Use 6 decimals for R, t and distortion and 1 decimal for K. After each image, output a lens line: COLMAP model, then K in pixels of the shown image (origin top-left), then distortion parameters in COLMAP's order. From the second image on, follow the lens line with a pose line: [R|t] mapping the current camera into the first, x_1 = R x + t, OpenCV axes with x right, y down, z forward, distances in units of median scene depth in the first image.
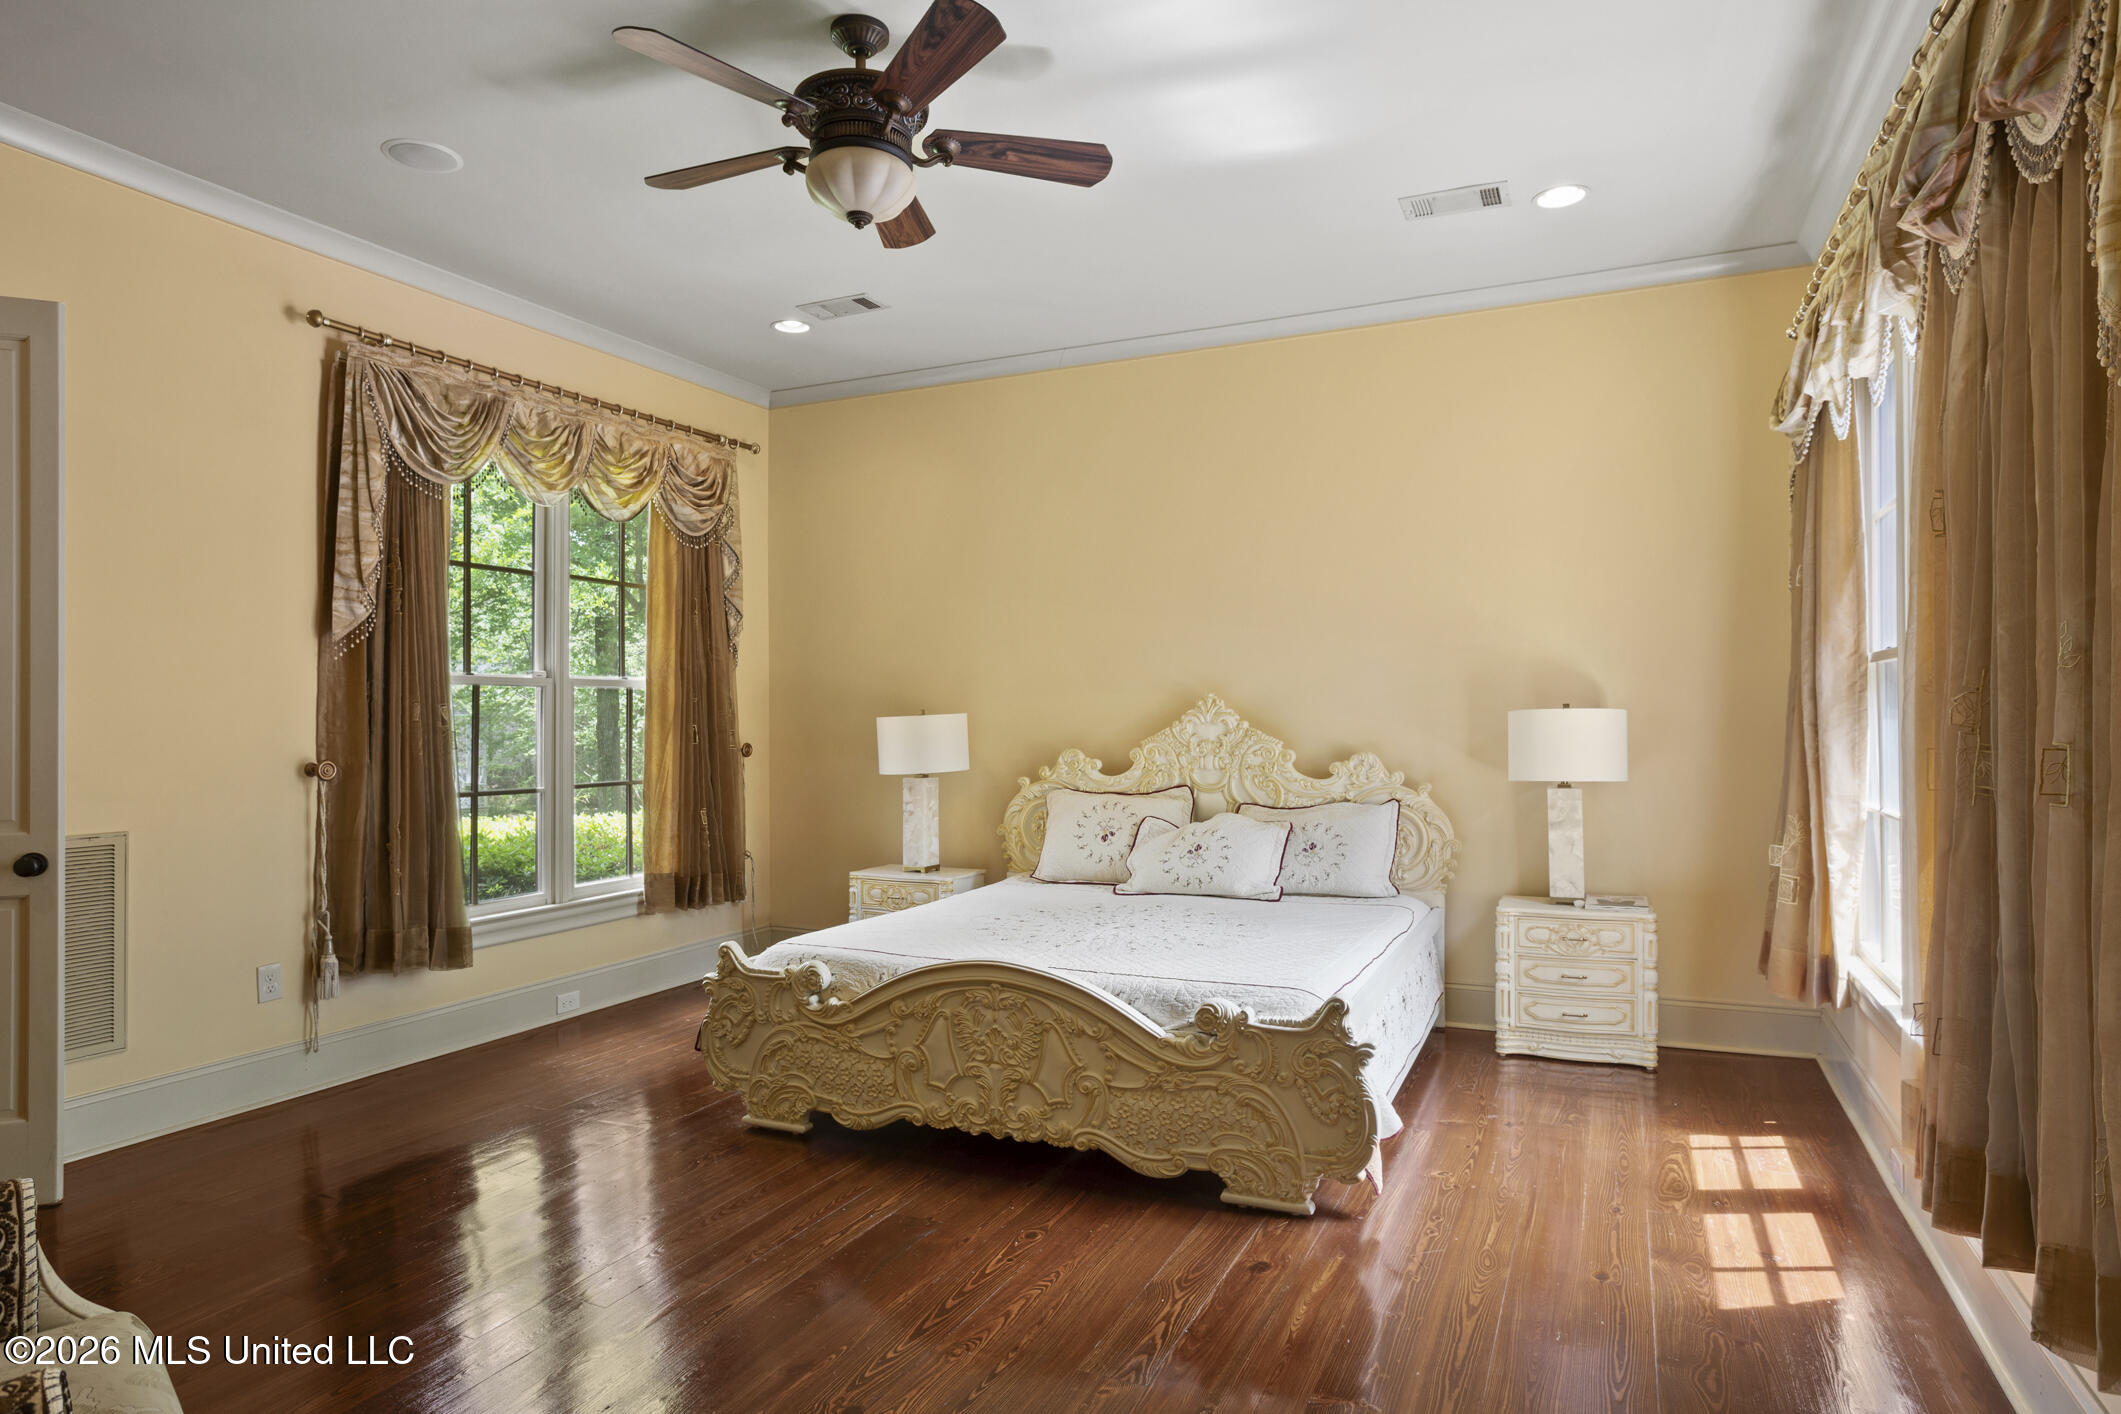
lens RADIAL K [[1240.0, 0, 1058.8], [0, 1240.0, 712.3], [0, 0, 1]] dist [-0.045354, 0.033471]
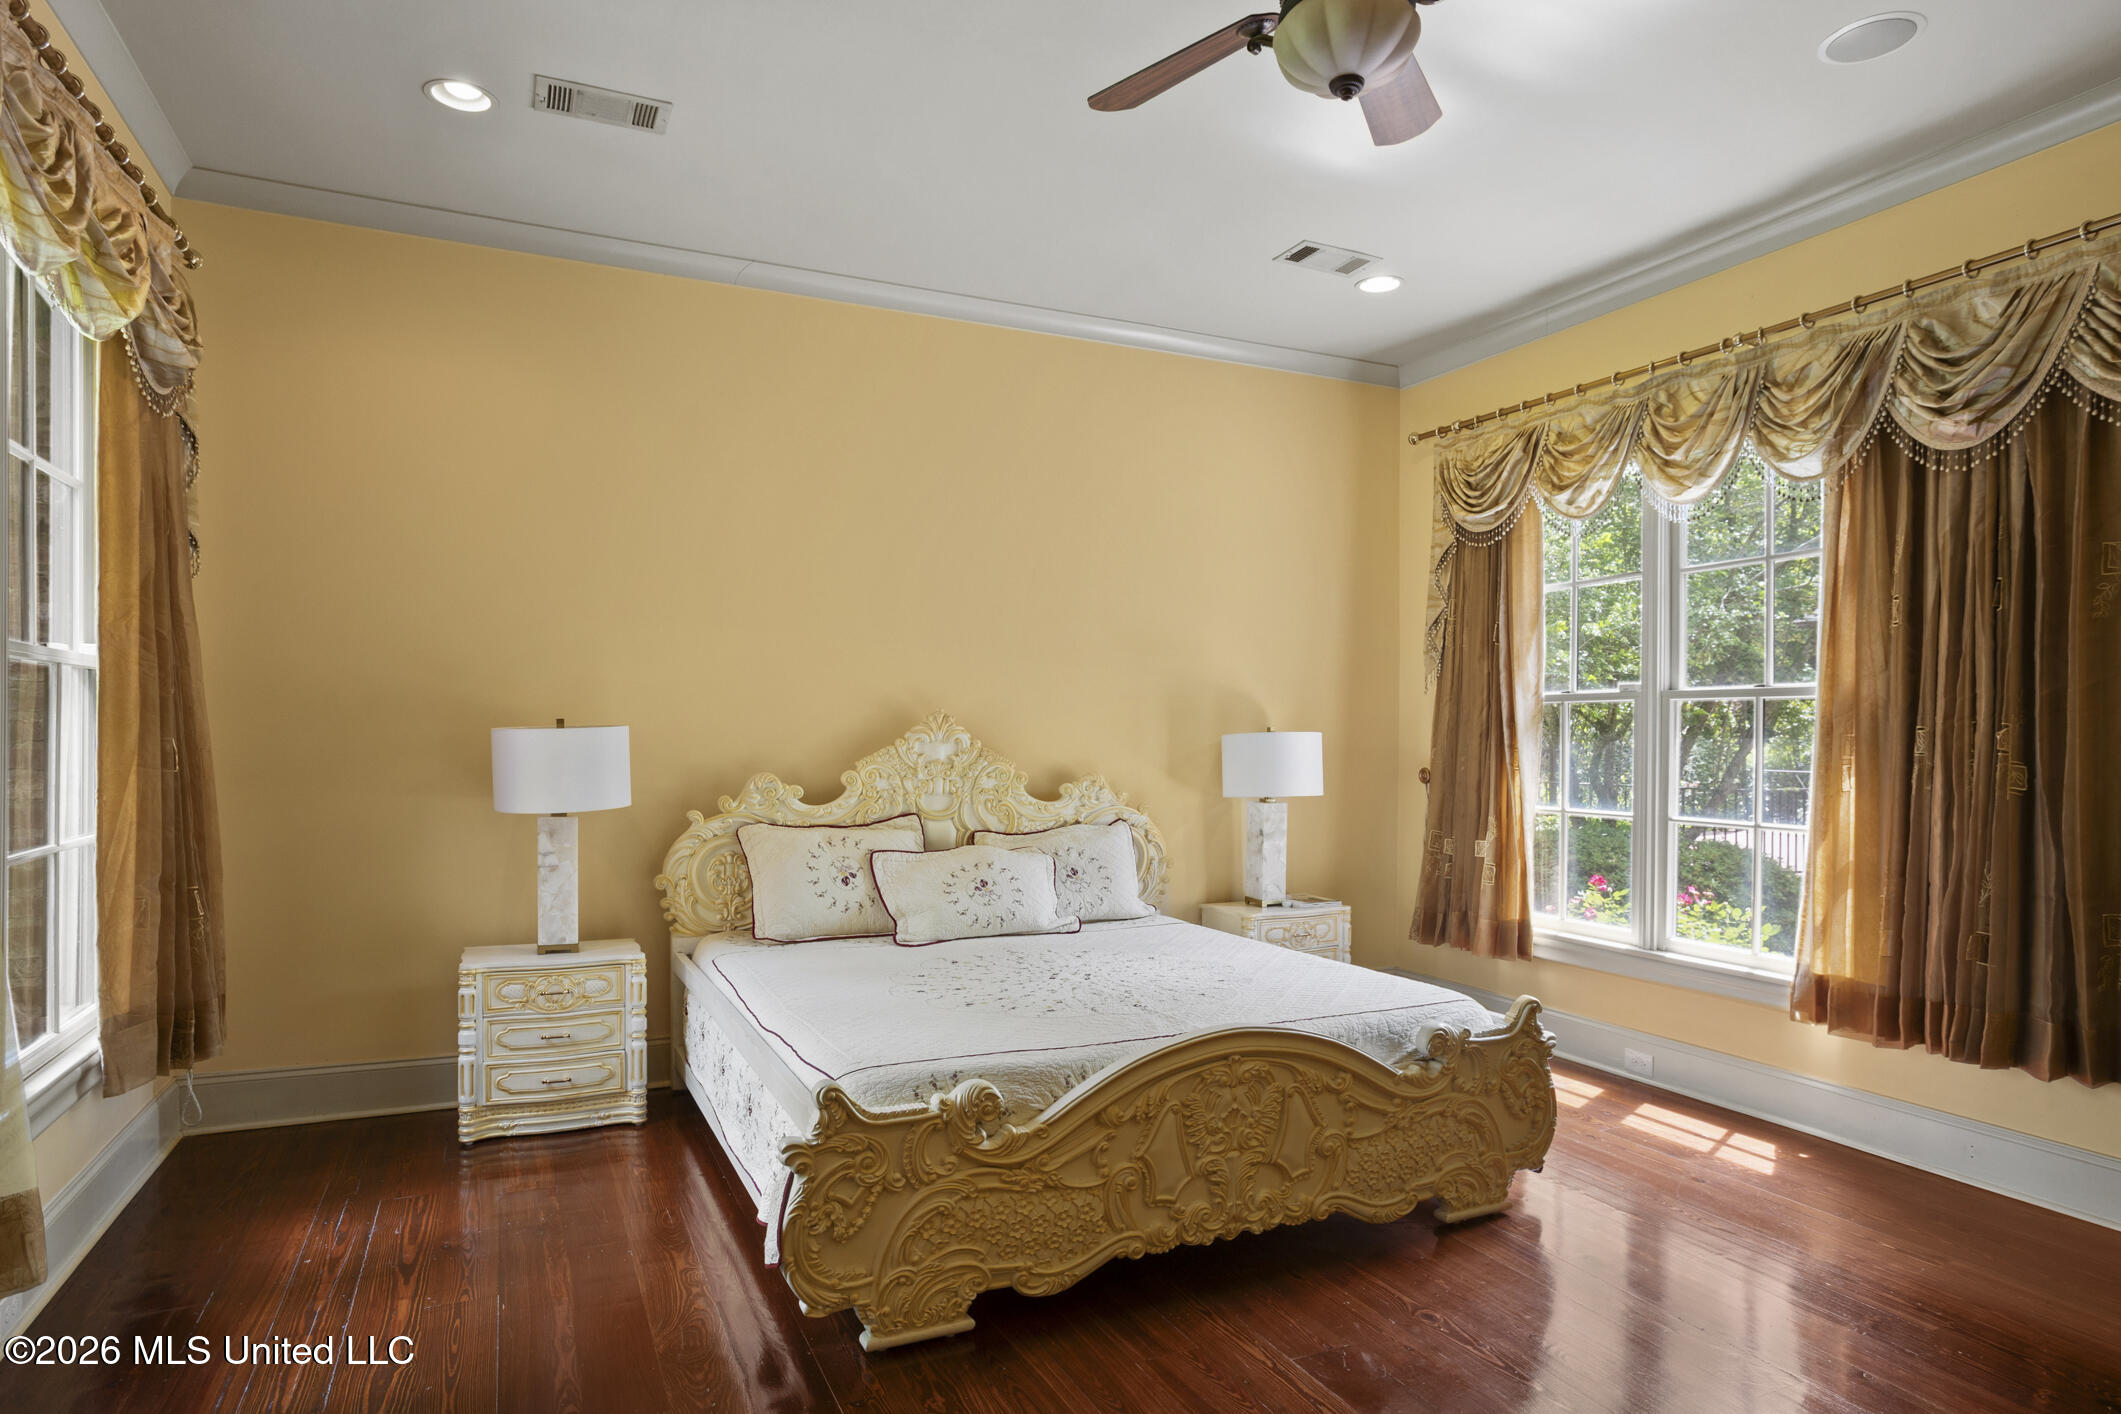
lens RADIAL K [[1240.0, 0, 1044.1], [0, 1240.0, 742.8], [0, 0, 1]] dist [-0.045354, 0.033471]
pose [[0.632149, 0.007282, 0.774812, -0.575335], [-0.015217, 0.999880, 0.003018, 0.006076], [-0.774697, -0.013698, 0.632184, 0.425505]]
